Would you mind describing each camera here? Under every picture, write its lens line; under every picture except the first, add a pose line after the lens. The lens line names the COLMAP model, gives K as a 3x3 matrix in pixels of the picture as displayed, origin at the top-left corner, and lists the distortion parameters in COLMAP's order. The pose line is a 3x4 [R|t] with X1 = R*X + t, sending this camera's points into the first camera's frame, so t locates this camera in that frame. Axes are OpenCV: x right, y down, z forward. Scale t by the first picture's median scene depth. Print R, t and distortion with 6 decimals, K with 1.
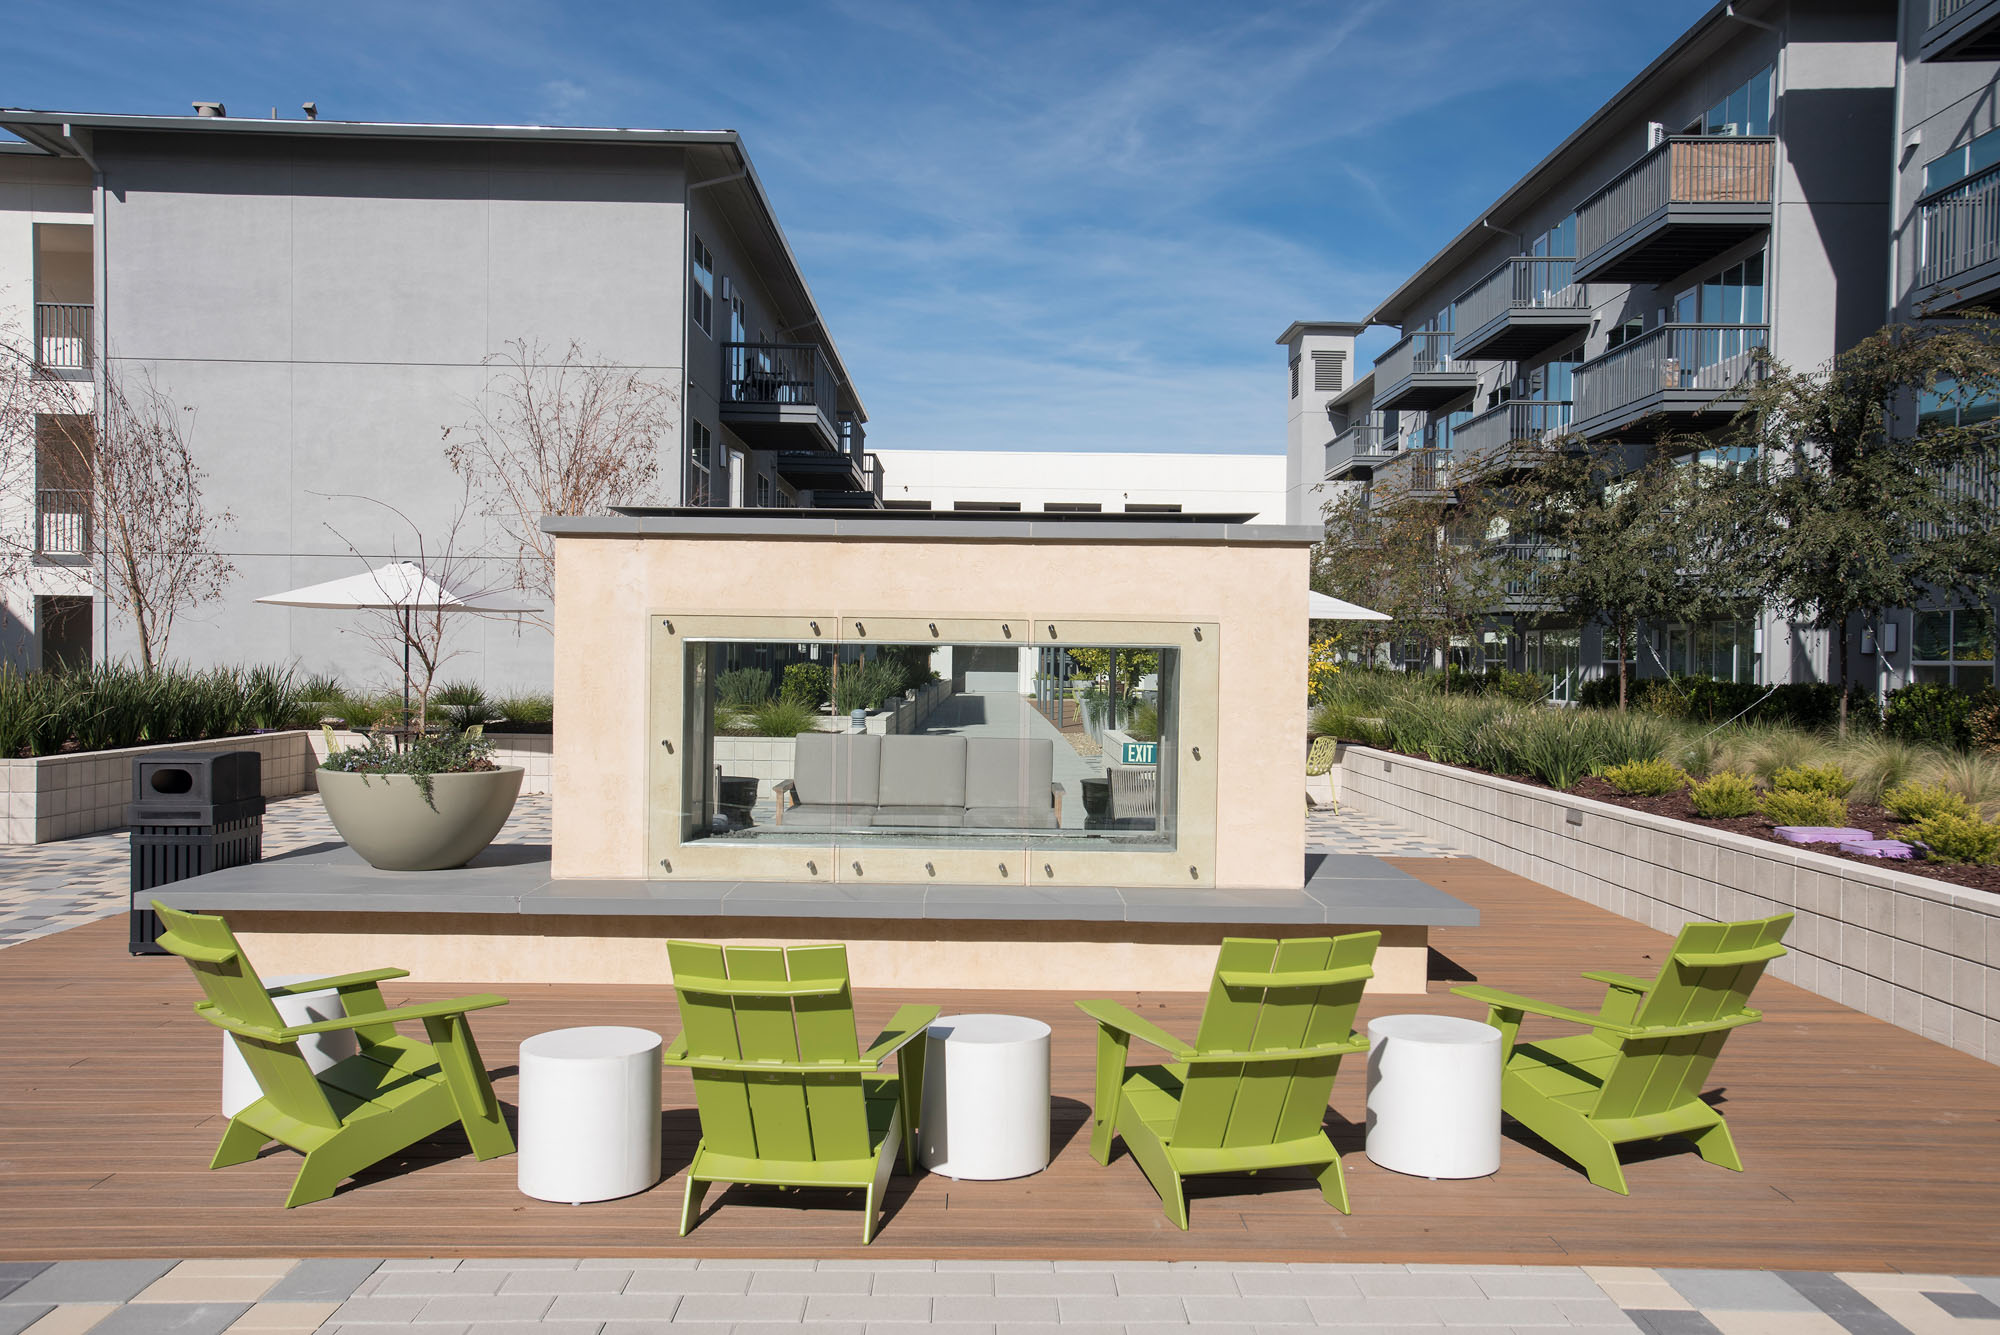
lens RADIAL K [[1577.1, 0, 1000.0], [0, 1577.1, 667.5], [0, 0, 1]] dist [0.001288, 0.039130]
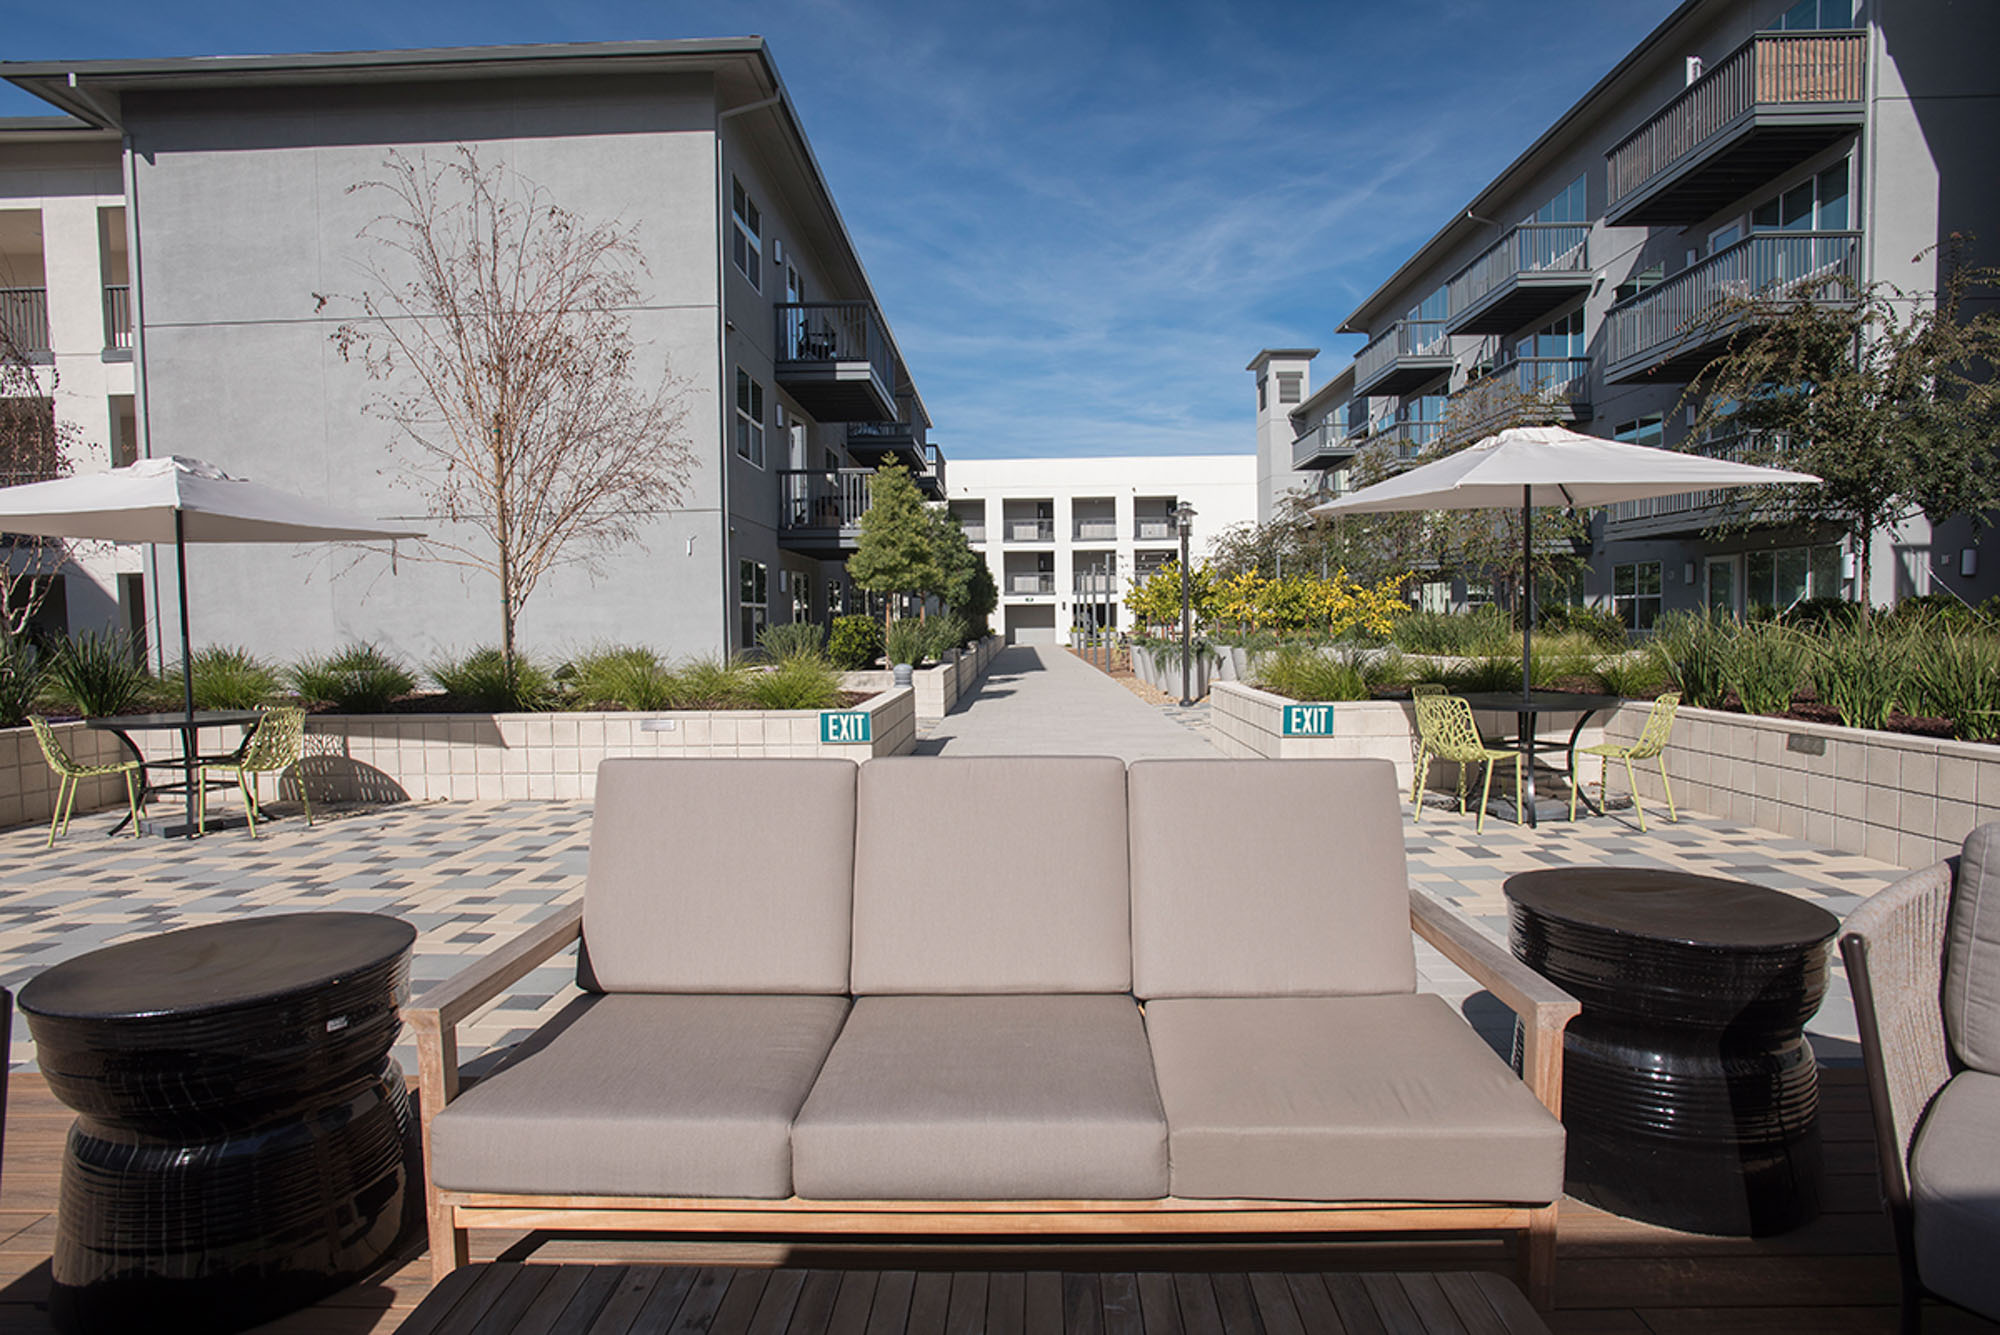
lens RADIAL K [[1047.0, 0, 1000.0], [0, 1047.0, 667.5], [0, 0, 1]] dist [-0.059372, 0.031380]
pose [[0.999061, -0.027748, -0.033282, -0.015900], [0.028961, 0.998913, 0.036524, 0.006985], [0.032232, -0.037454, 0.998778, 0.323184]]
